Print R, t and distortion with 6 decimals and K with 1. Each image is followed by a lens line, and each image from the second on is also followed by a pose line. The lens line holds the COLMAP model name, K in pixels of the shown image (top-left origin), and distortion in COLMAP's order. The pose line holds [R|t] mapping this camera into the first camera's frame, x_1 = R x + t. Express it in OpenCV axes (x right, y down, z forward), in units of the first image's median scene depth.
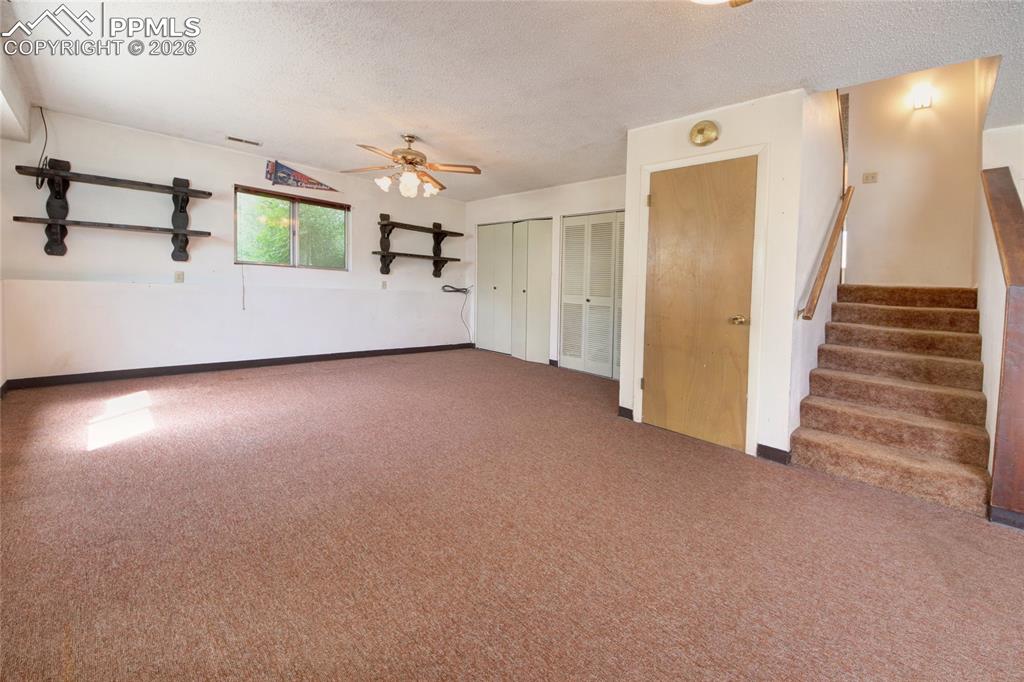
lens RADIAL K [[421.7, 0, 522.7], [0, 421.7, 298.6], [0, 0, 1]] dist [0.025364, -0.010522]
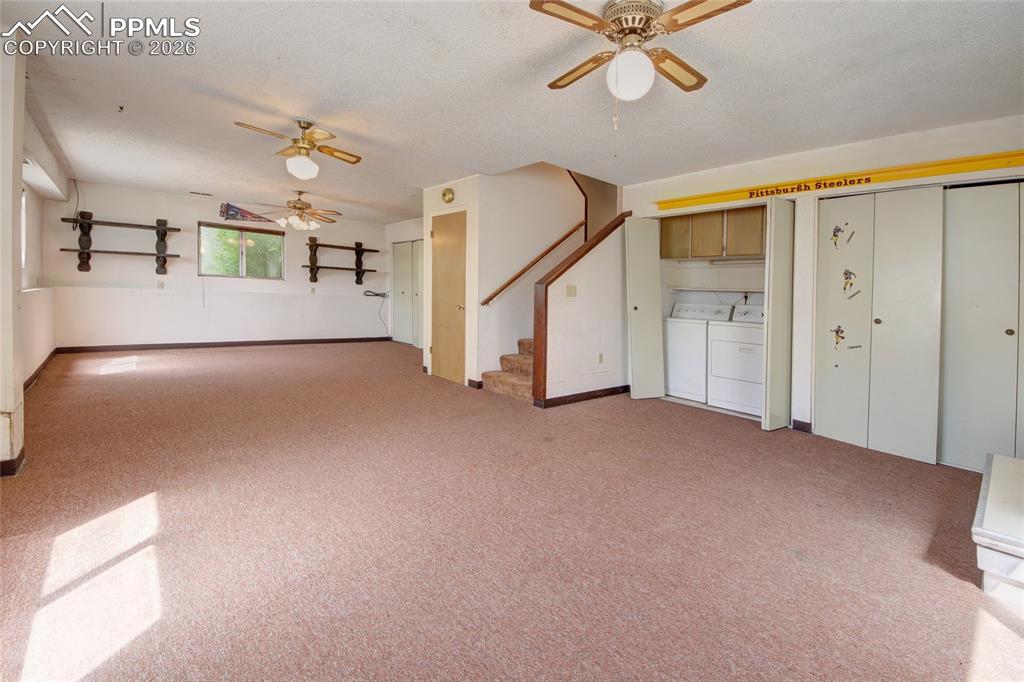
lens RADIAL K [[443.5, 0, 513.5], [0, 443.5, 309.3], [0, 0, 1]] dist [0.002247, -0.000076]
pose [[0.997953, -0.003272, -0.063861, 0.531602], [0.003353, 0.999994, 0.001156, 0.037679], [0.063857, -0.001367, 0.997958, -0.479444]]
